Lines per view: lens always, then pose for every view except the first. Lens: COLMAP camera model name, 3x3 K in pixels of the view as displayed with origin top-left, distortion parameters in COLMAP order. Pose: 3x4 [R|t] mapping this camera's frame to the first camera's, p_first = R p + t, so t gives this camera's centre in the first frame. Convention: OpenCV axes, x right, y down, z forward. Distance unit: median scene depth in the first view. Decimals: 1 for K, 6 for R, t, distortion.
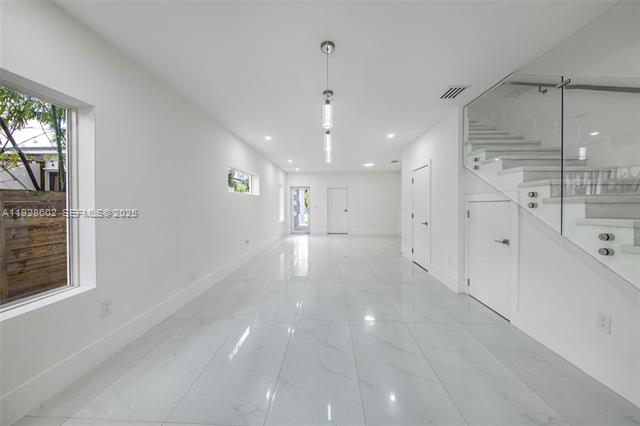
lens RADIAL K [[219.0, 0, 320.2], [0, 219.0, 205.5], [0, 0, 1]] dist [0.007473, -0.000063]
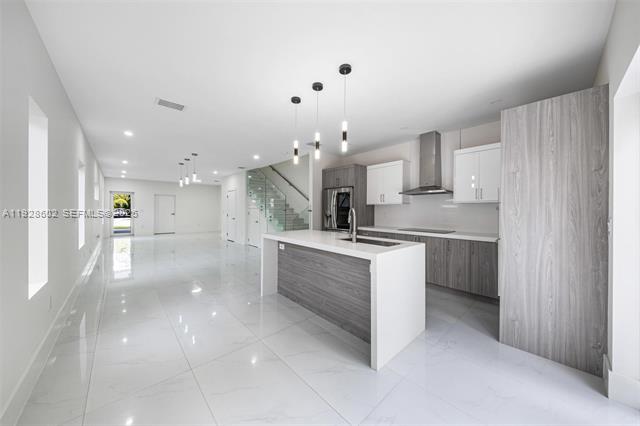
lens RADIAL K [[215.6, 0, 321.0], [0, 215.6, 209.6], [0, 0, 1]] dist [0.000142, -0.000051]
pose [[0.699573, 0.007873, 0.714518, -0.510743], [-0.004885, 0.999969, -0.006235, 0.007453], [-0.714545, 0.000872, 0.699589, -1.312573]]
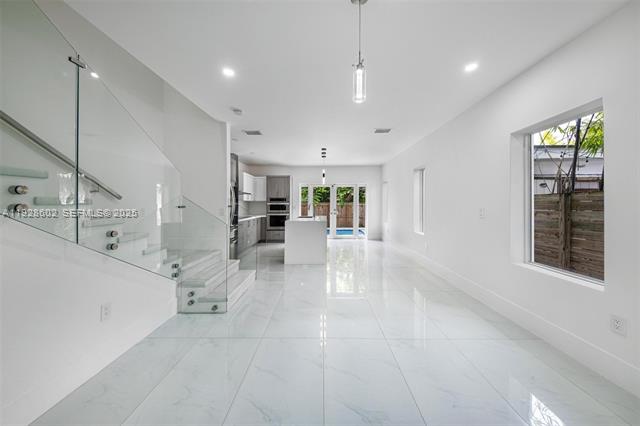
lens RADIAL K [[219.8, 0, 320.8], [0, 219.8, 204.5], [0, 0, 1]] dist [-0.000751, -0.000135]
pose [[-0.999302, 0.002840, -0.037253, 0.110696], [0.002661, 0.999985, 0.004854, -0.007022], [0.037267, 0.004751, -0.999294, 1.051234]]
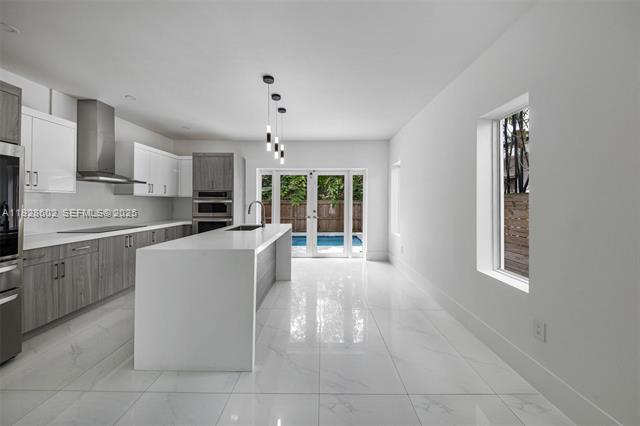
lens RADIAL K [[221.7, 0, 321.8], [0, 221.7, 199.6], [0, 0, 1]] dist [-0.008979, -0.000199]
pose [[-0.998896, 0.001420, -0.046959, -0.127689], [0.001833, 0.999960, -0.008766, -0.002514], [0.046945, -0.008843, -0.998858, 0.116539]]
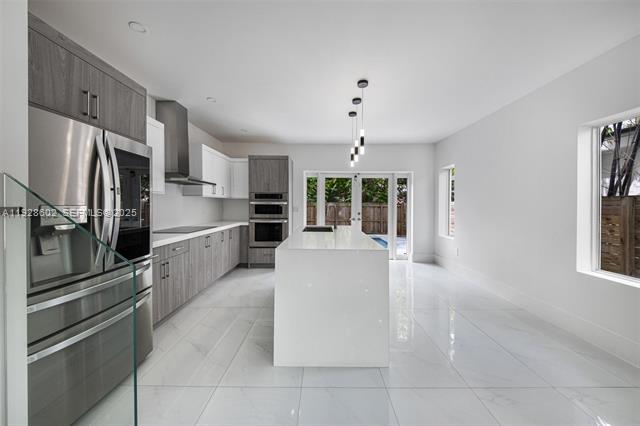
lens RADIAL K [[219.0, 0, 320.2], [0, 219.0, 205.5], [0, 0, 1]] dist [0.007473, -0.000063]
pose [[-0.999005, -0.004022, -0.044425, 0.213038], [-0.004367, 0.999961, 0.007666, -0.001795], [0.044393, 0.007852, -0.998983, 0.114698]]
